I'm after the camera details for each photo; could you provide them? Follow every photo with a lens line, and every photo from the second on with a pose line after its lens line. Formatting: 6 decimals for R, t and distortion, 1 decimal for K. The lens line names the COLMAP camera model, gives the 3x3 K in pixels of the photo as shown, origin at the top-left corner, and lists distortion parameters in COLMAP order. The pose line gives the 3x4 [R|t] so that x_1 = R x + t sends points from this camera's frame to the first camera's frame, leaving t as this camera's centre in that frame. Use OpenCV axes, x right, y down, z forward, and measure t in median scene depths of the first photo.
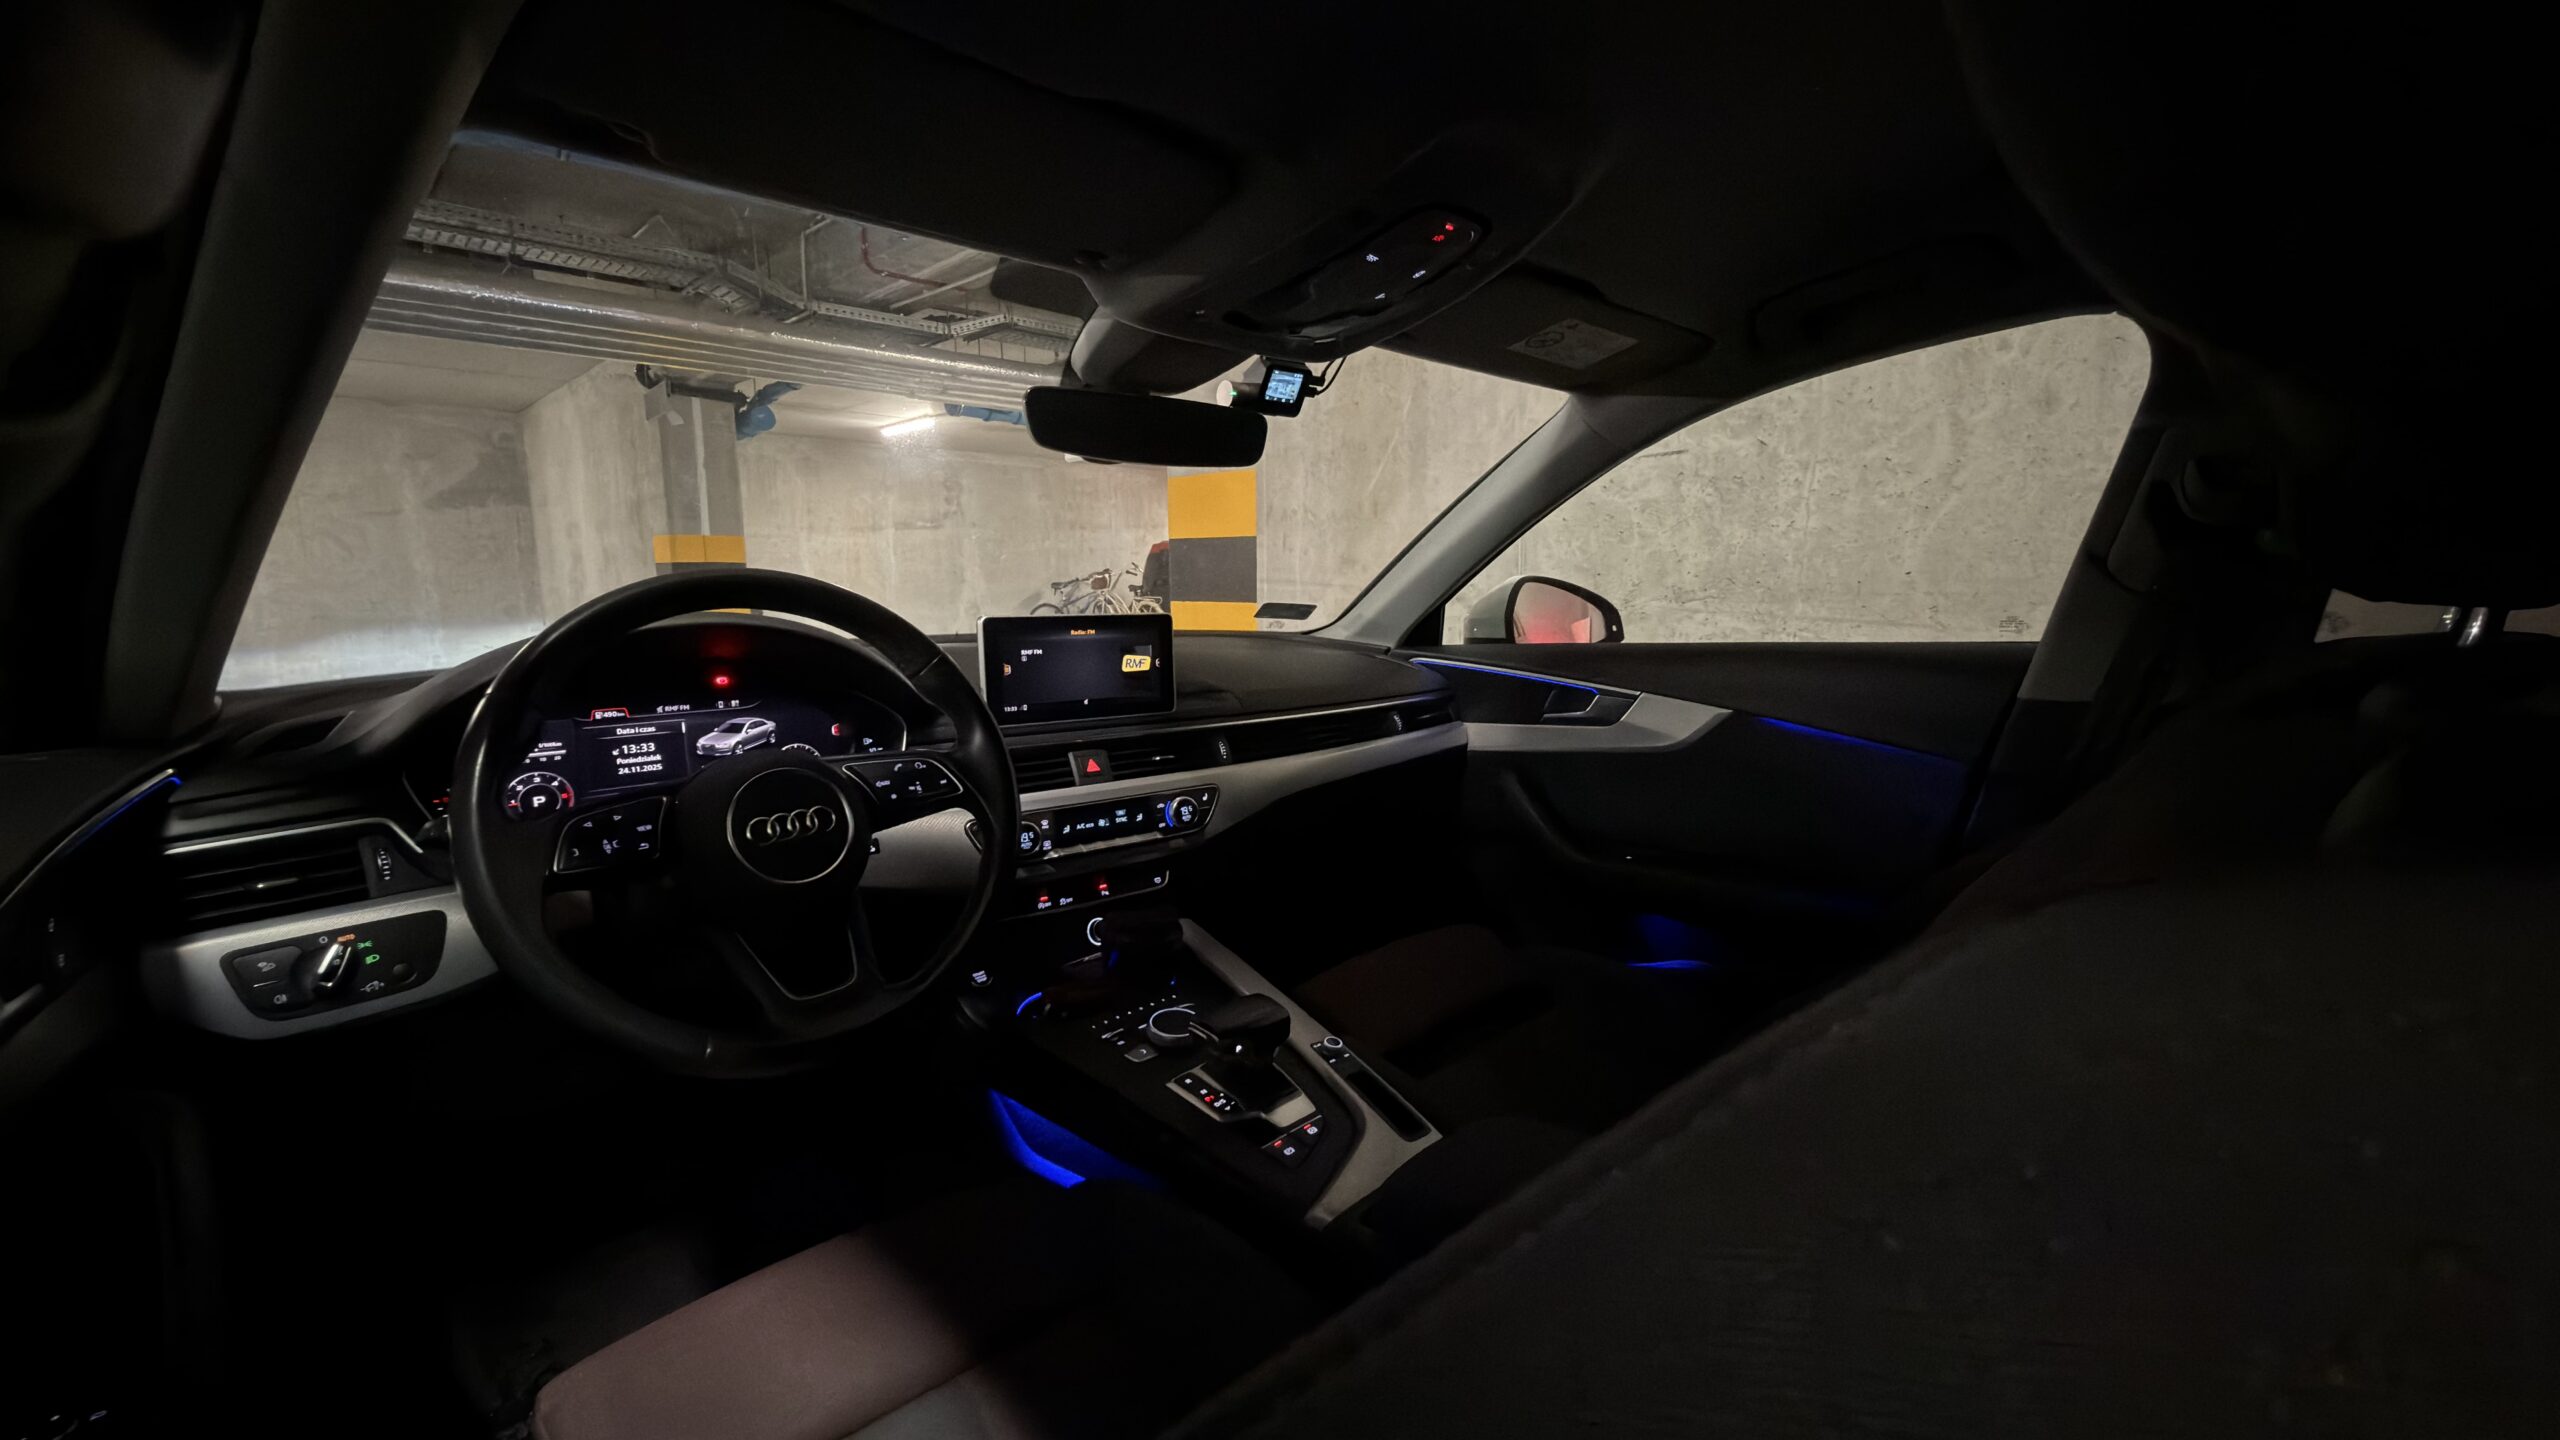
lens RADIAL K [[1021.0, 0, 1280.0], [0, 1021.0, 720.0], [0, 0, 1]] dist [0.000360, 0.000396]
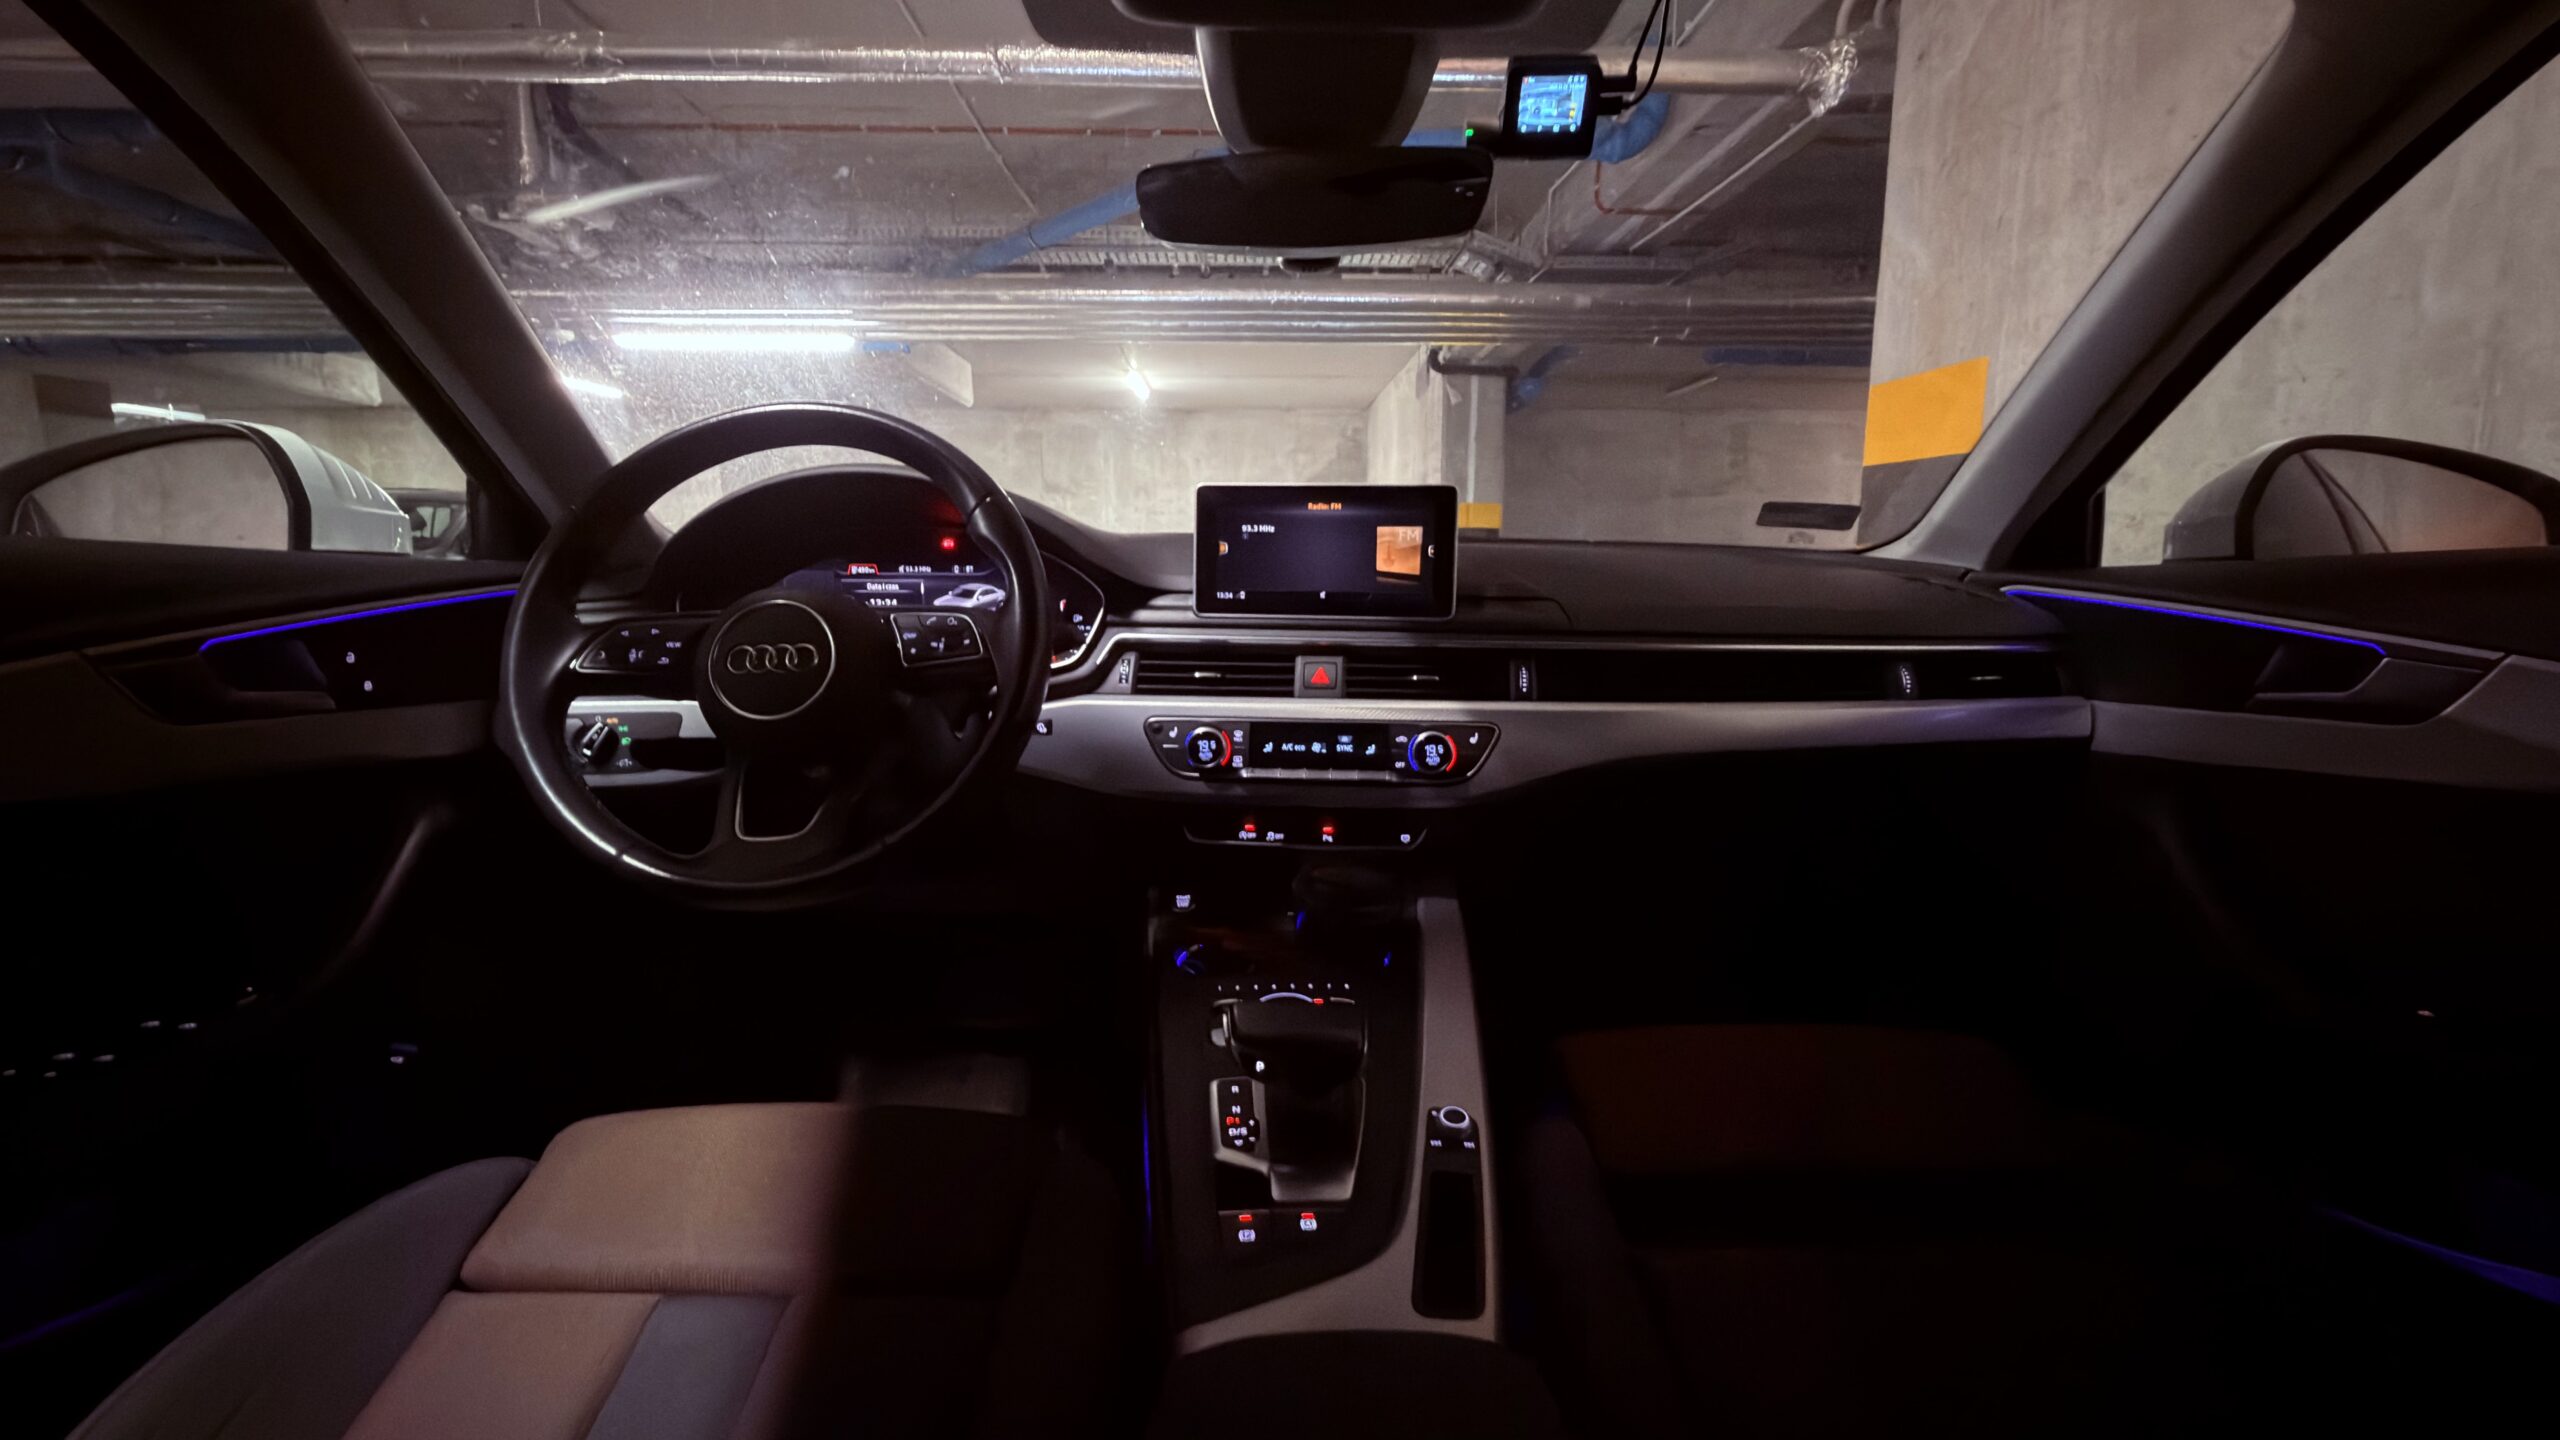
lens RADIAL K [[1023.8, 0, 1280.0], [0, 1023.8, 720.0], [0, 0, 1]] dist [0.000946, 0.000048]
pose [[0.730752, 0.113560, -0.673131, 0.330505], [-0.100176, 0.993230, 0.058810, 0.035074], [0.675253, 0.024456, 0.737181, 0.387943]]
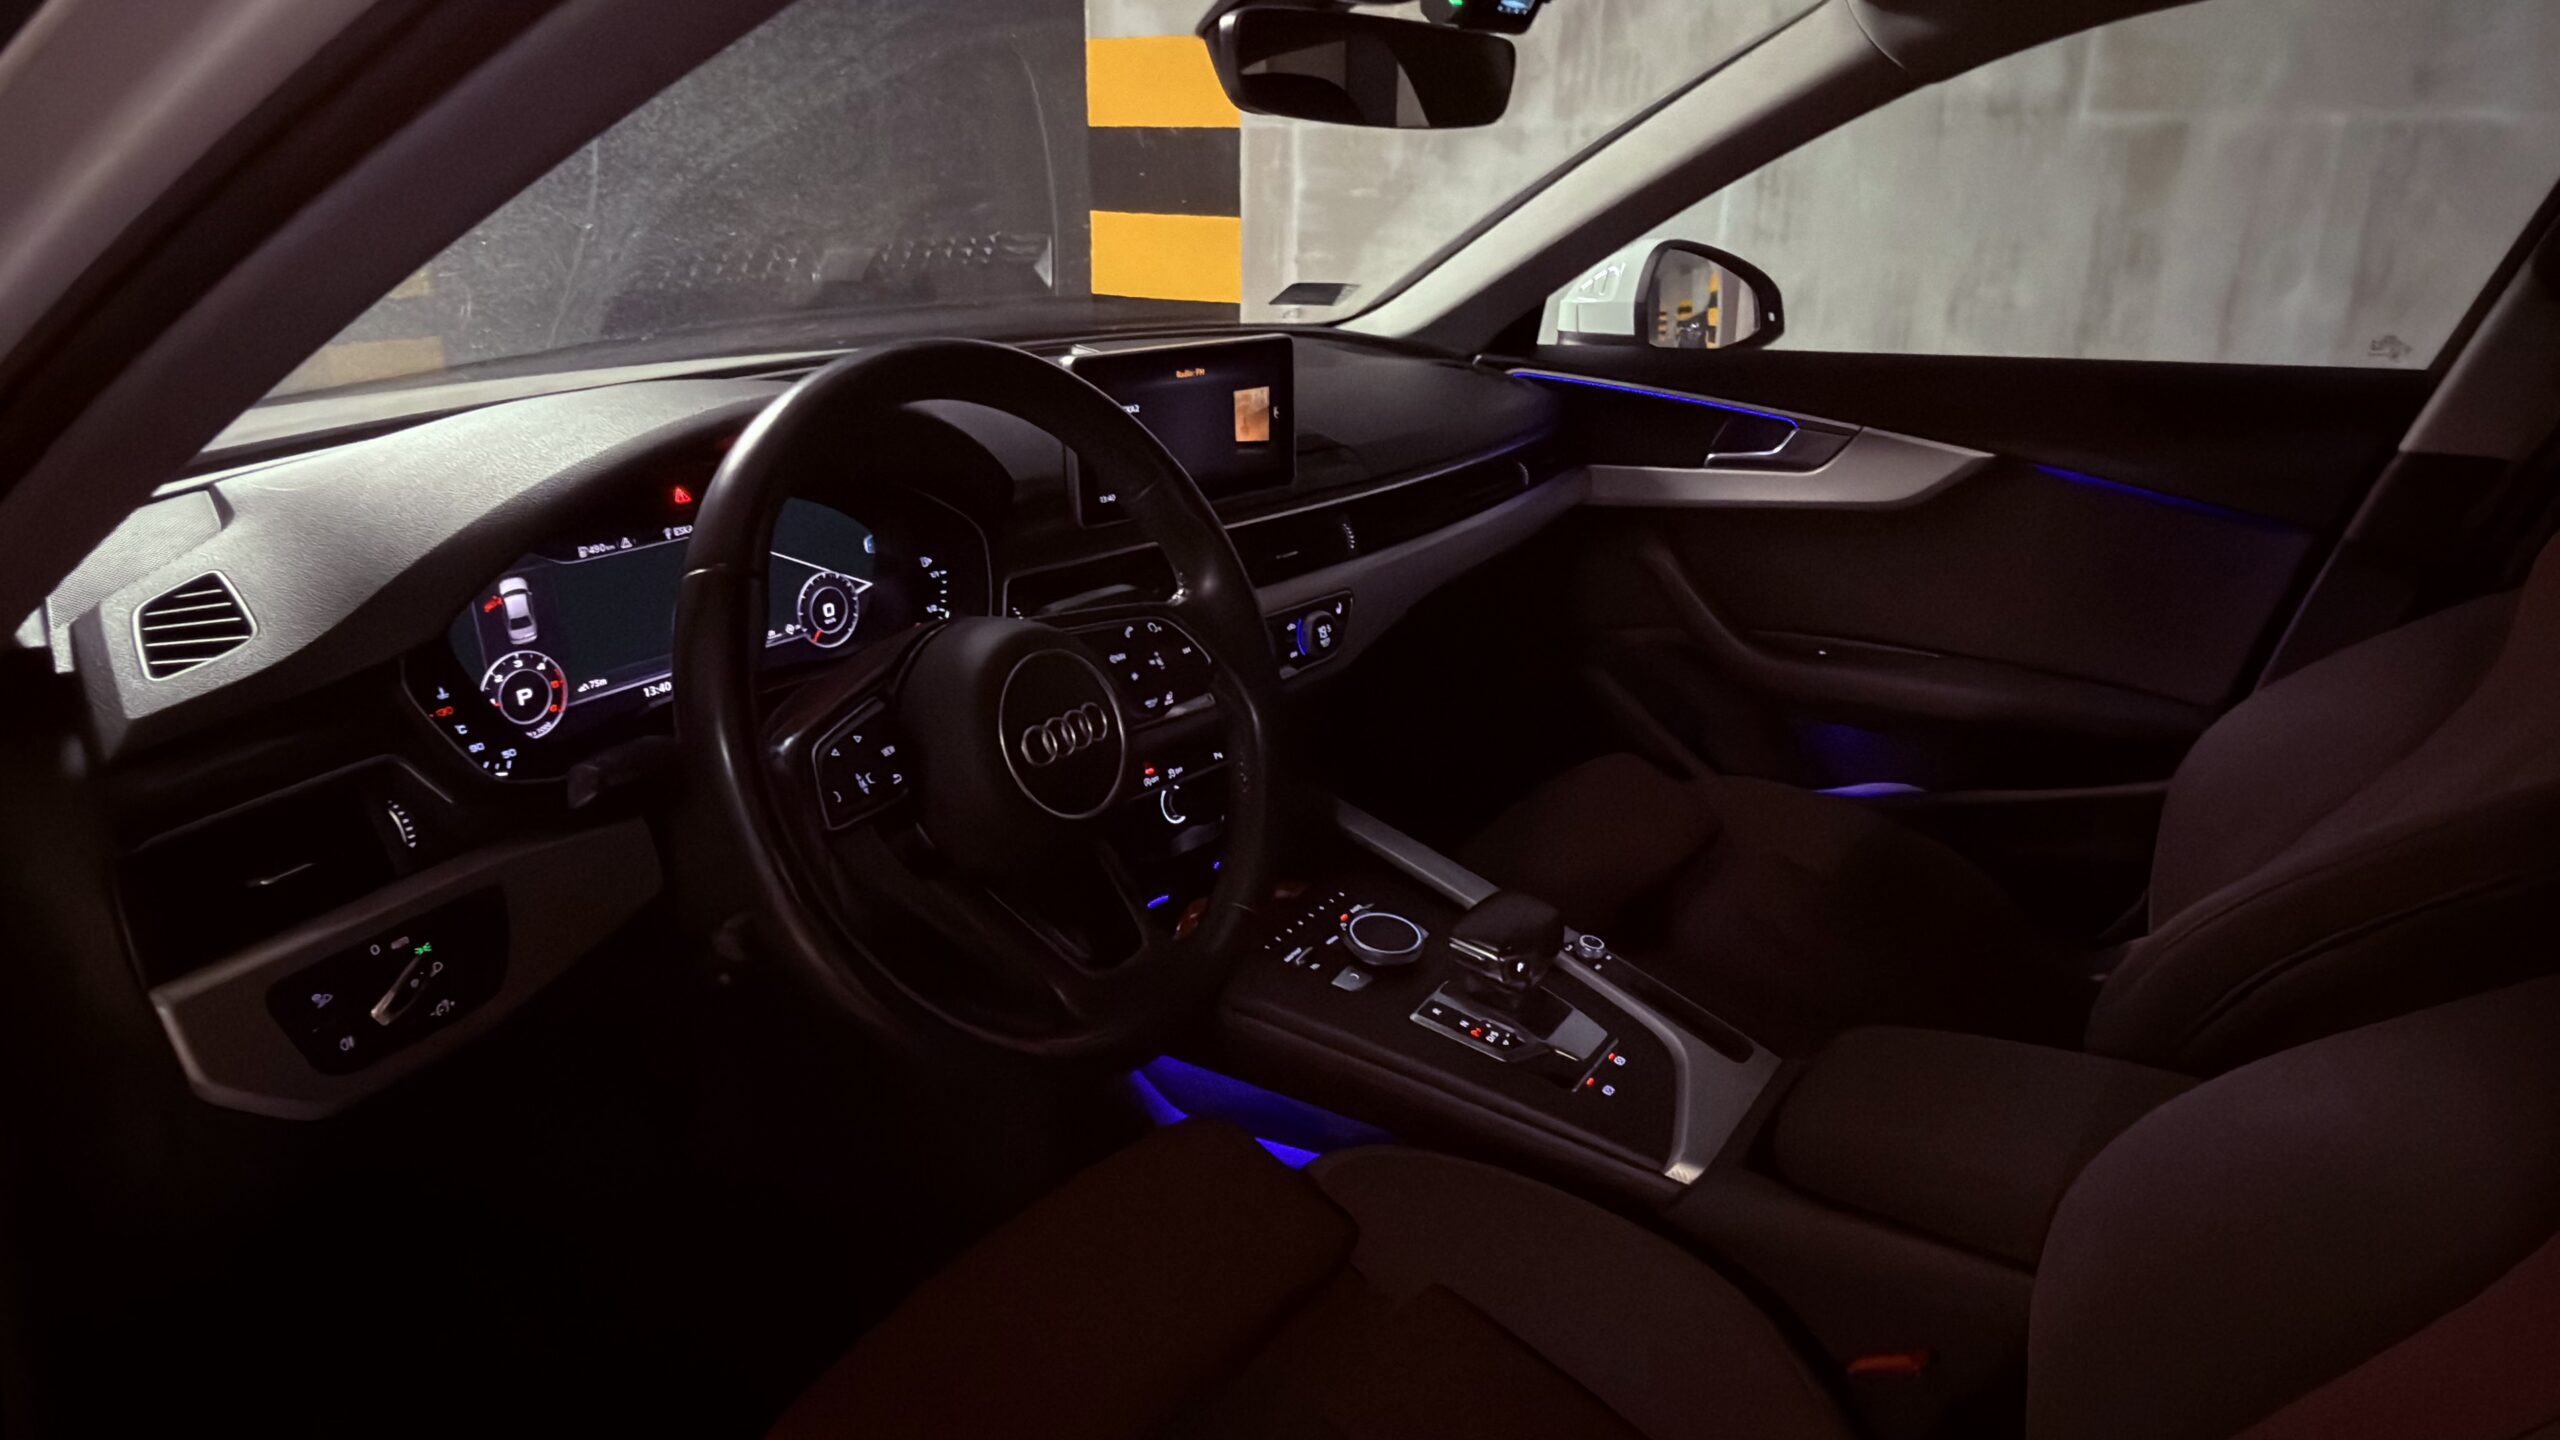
lens RADIAL K [[1564.9, 0, 1255.2], [0, 1564.9, 730.6], [0, 0, 1]] dist [0.001341, -0.000396]
pose [[0.981015, -0.054699, 0.186060, -0.346256], [0.012667, 0.975424, 0.219971, -0.081089], [-0.193519, -0.213438, 0.957598, -0.018761]]
